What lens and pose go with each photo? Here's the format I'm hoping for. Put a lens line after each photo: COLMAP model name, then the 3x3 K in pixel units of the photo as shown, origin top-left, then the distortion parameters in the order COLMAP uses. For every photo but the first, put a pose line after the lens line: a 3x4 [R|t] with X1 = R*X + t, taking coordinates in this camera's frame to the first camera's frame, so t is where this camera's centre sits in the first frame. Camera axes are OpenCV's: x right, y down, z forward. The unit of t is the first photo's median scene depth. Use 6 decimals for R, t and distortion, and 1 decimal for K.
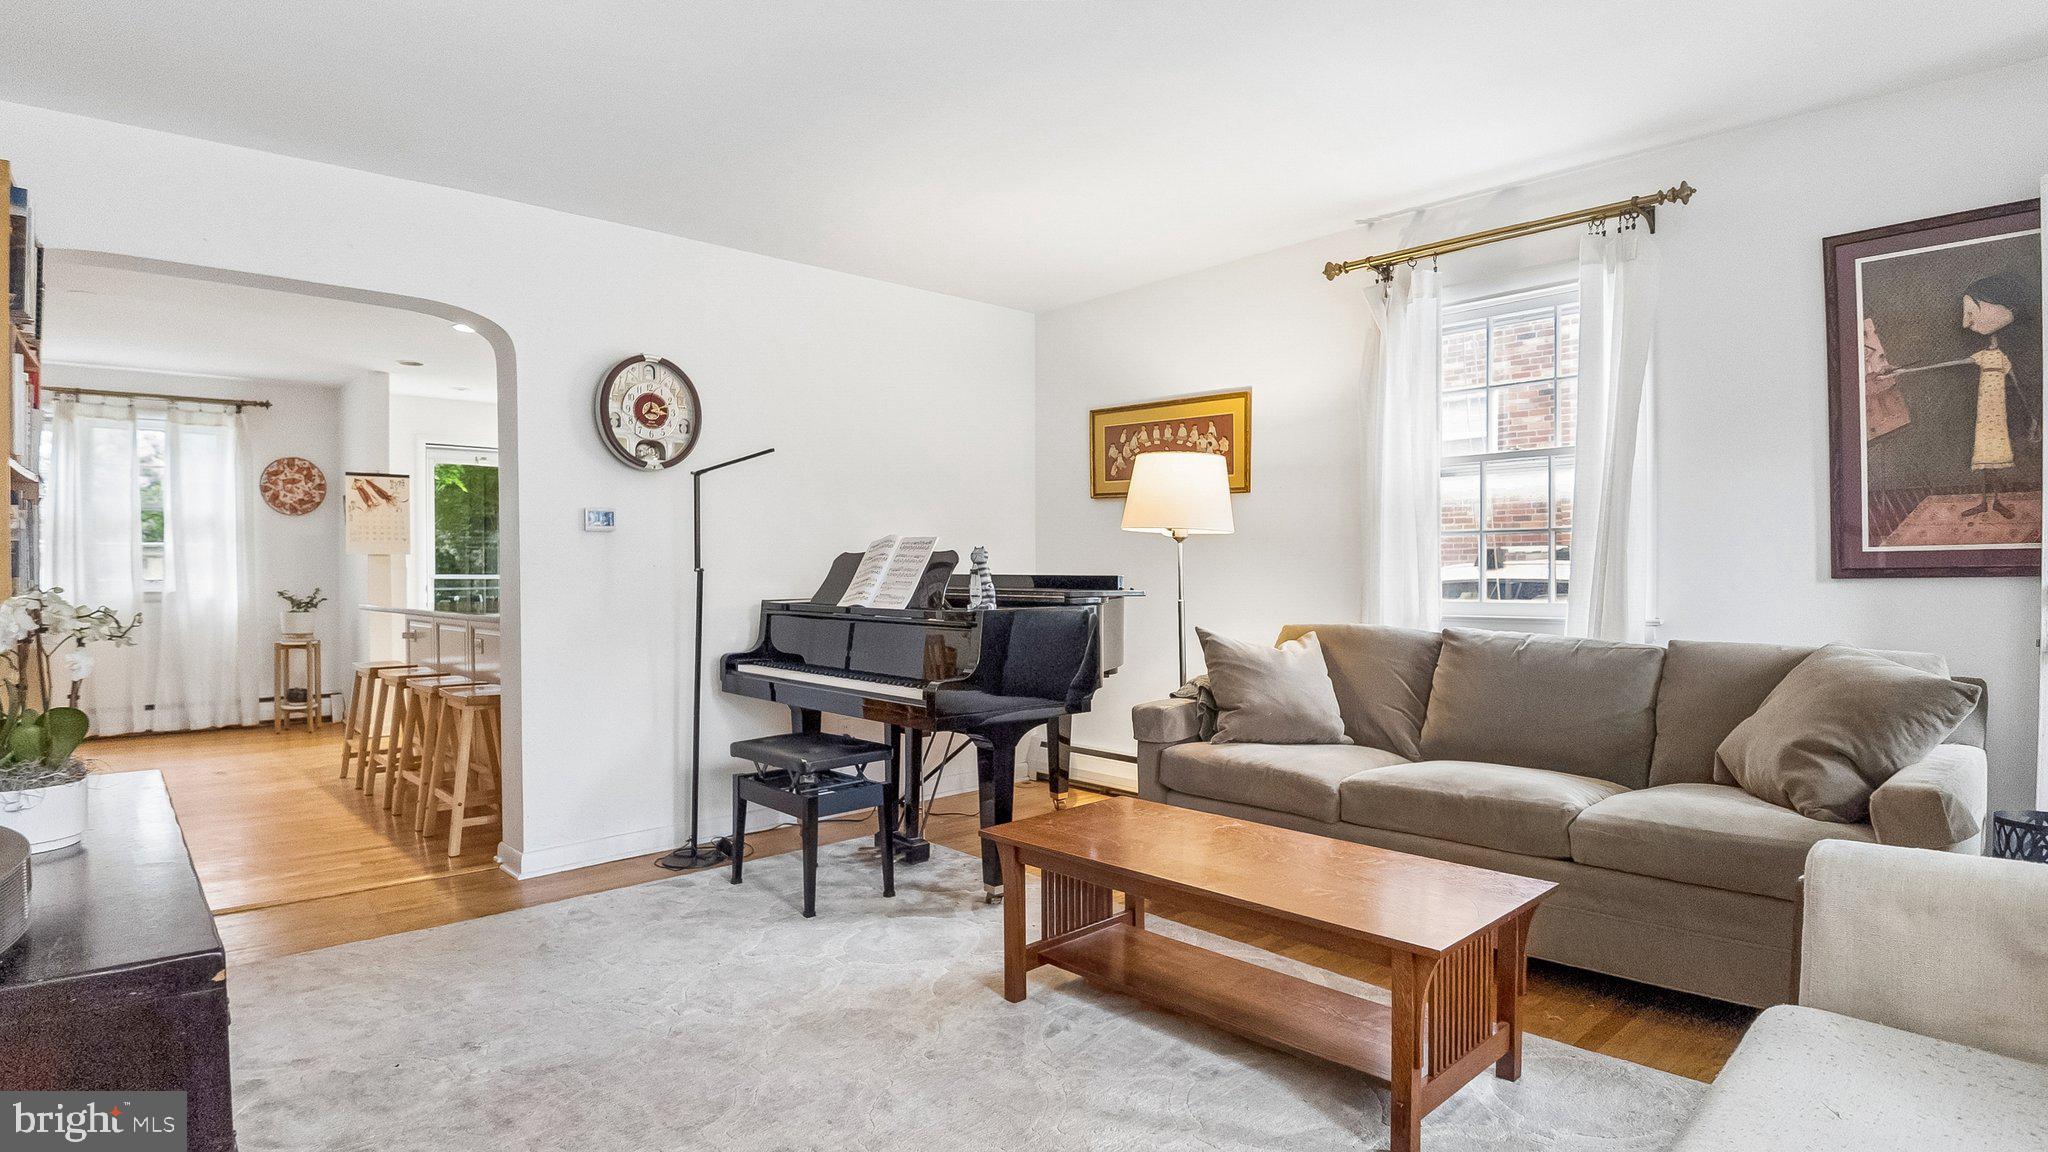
lens RADIAL K [[1097.0, 0, 1024.5], [0, 1097.0, 585.9], [0, 0, 1]] dist [-0.038096, -0.001352]
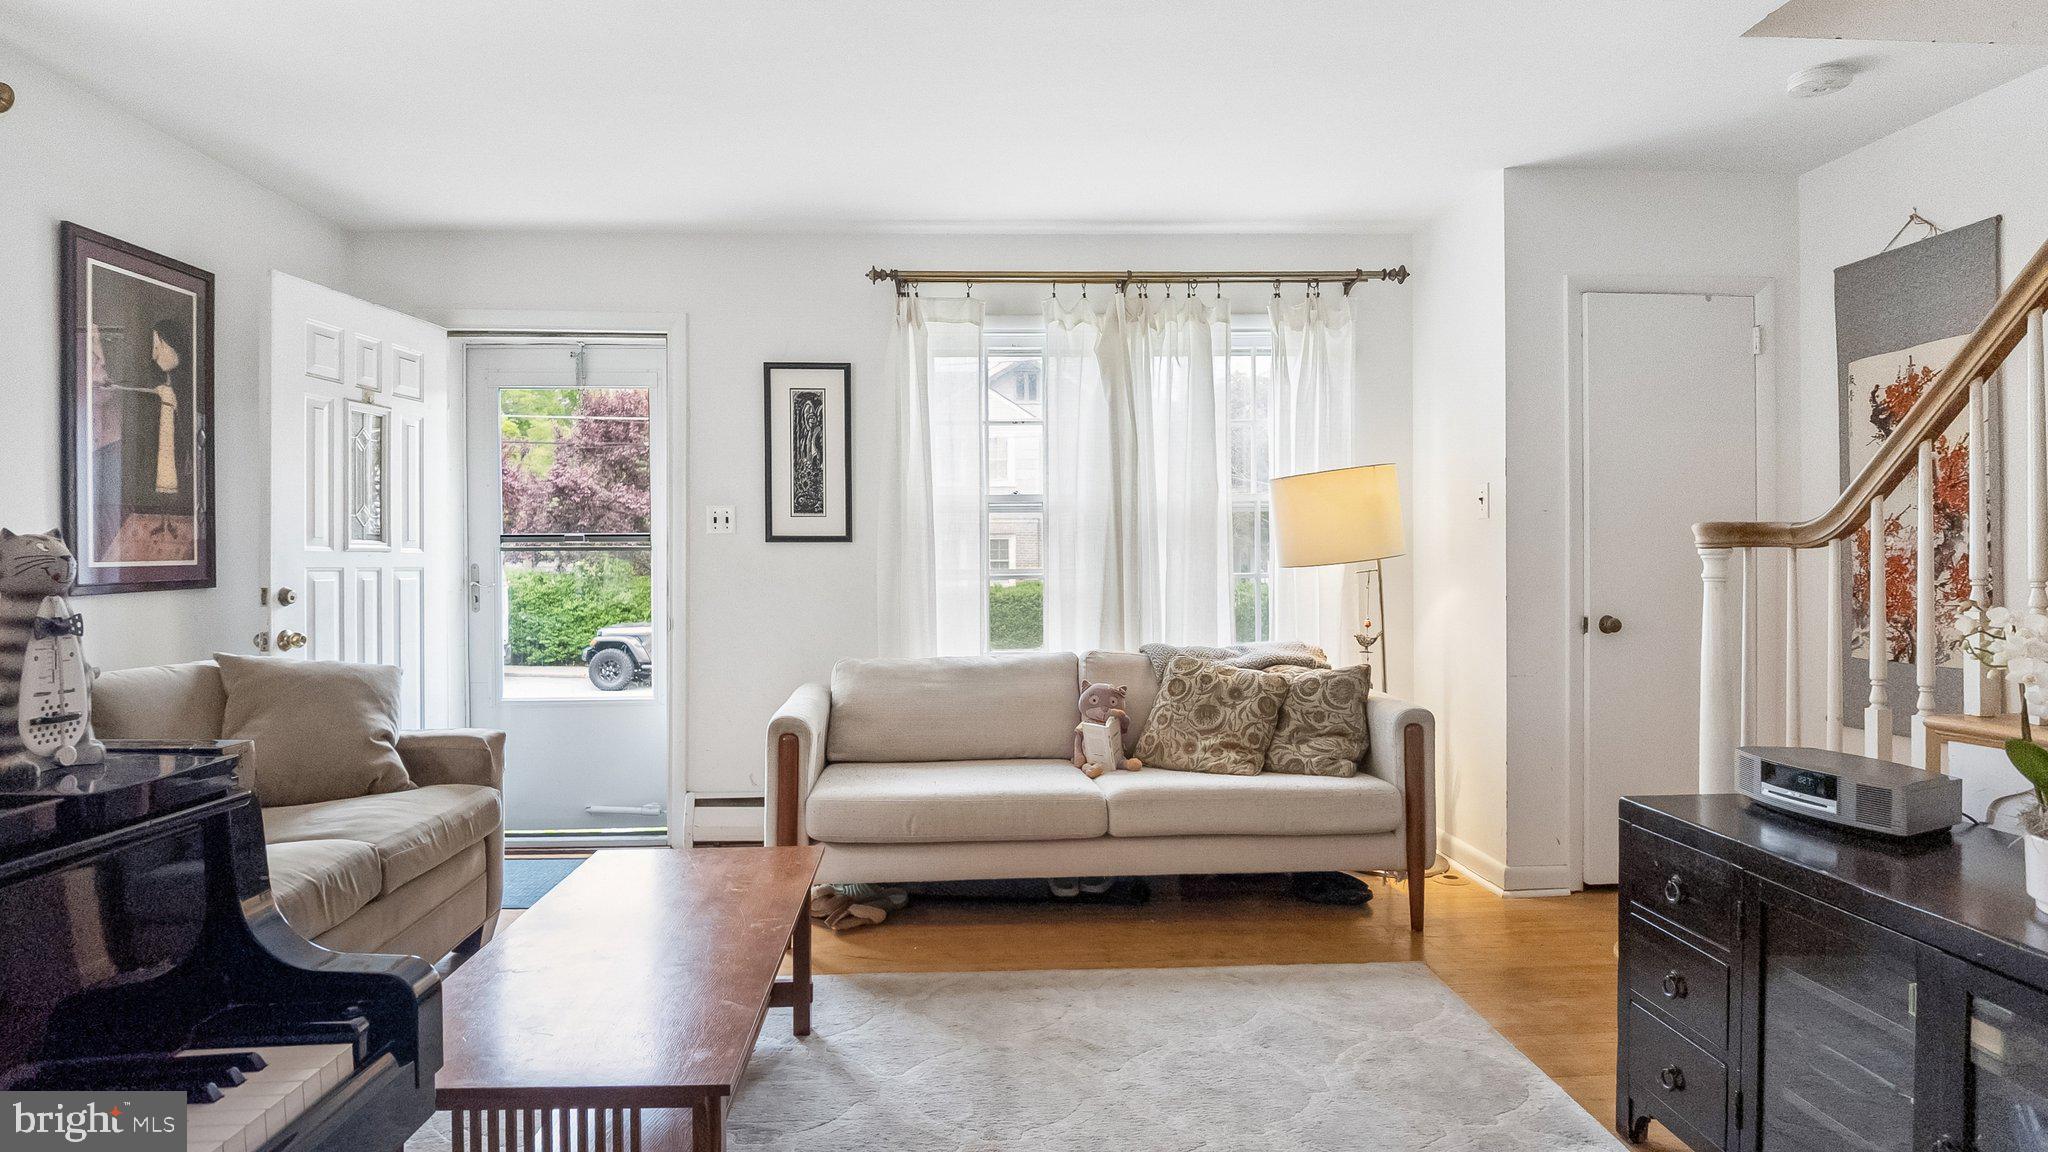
lens RADIAL K [[1067.5, 0, 1021.4], [0, 1067.5, 568.6], [0, 0, 1]] dist [0.038881, -0.047443]
pose [[-0.774143, 0.004495, 0.632995, -0.192399], [0.018990, 0.999690, 0.016126, -0.012827], [-0.632726, 0.024504, -0.773988, 0.512207]]
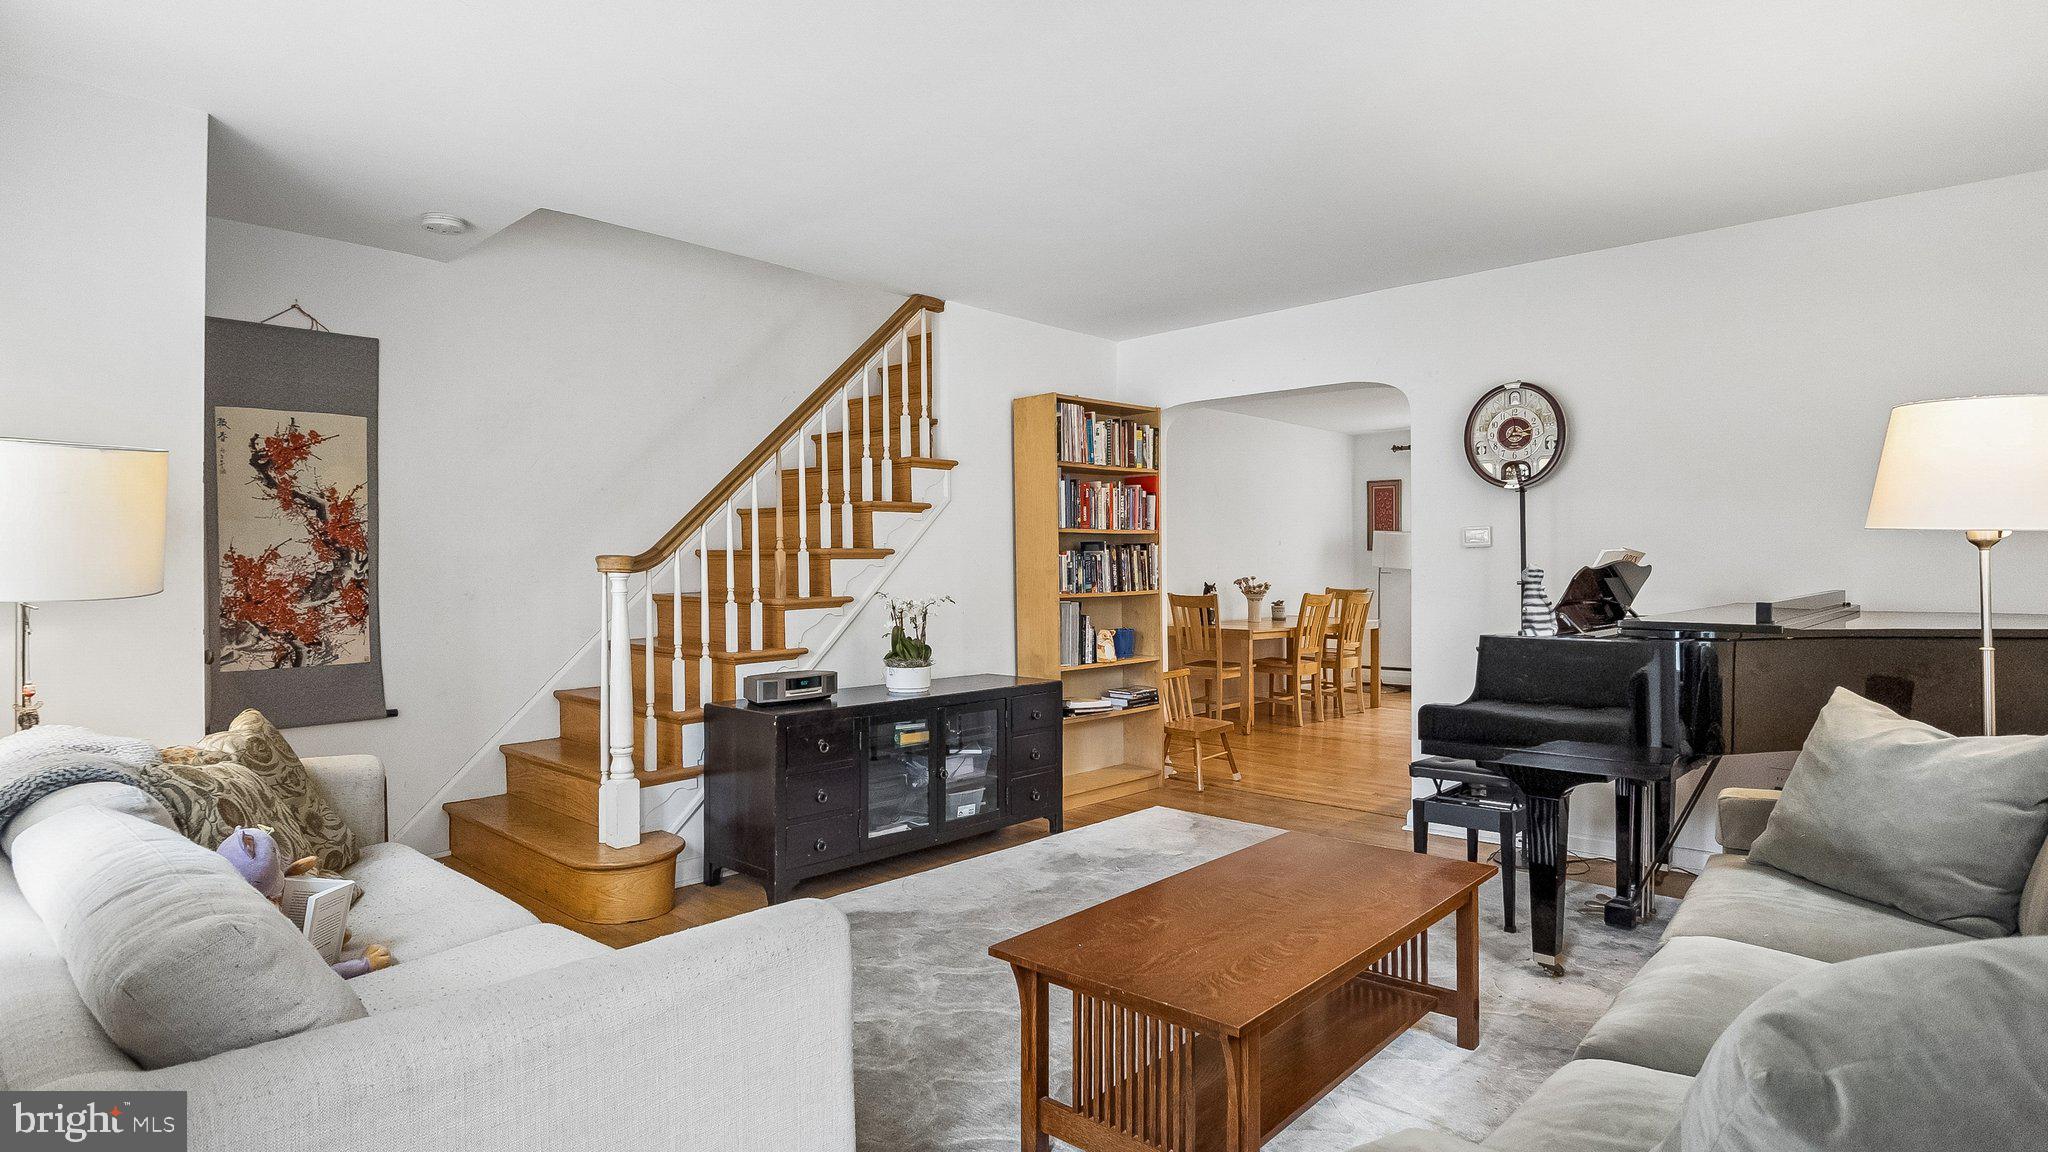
lens RADIAL K [[1031.4, 0, 1002.3], [0, 1031.4, 568.4], [0, 0, 1]] dist [0.001064, -0.000073]
pose [[0.062114, 0.002590, -0.998066, 0.377554], [-0.009406, 0.999954, 0.002010, -0.014407], [0.998025, 0.009263, 0.062135, 0.252435]]
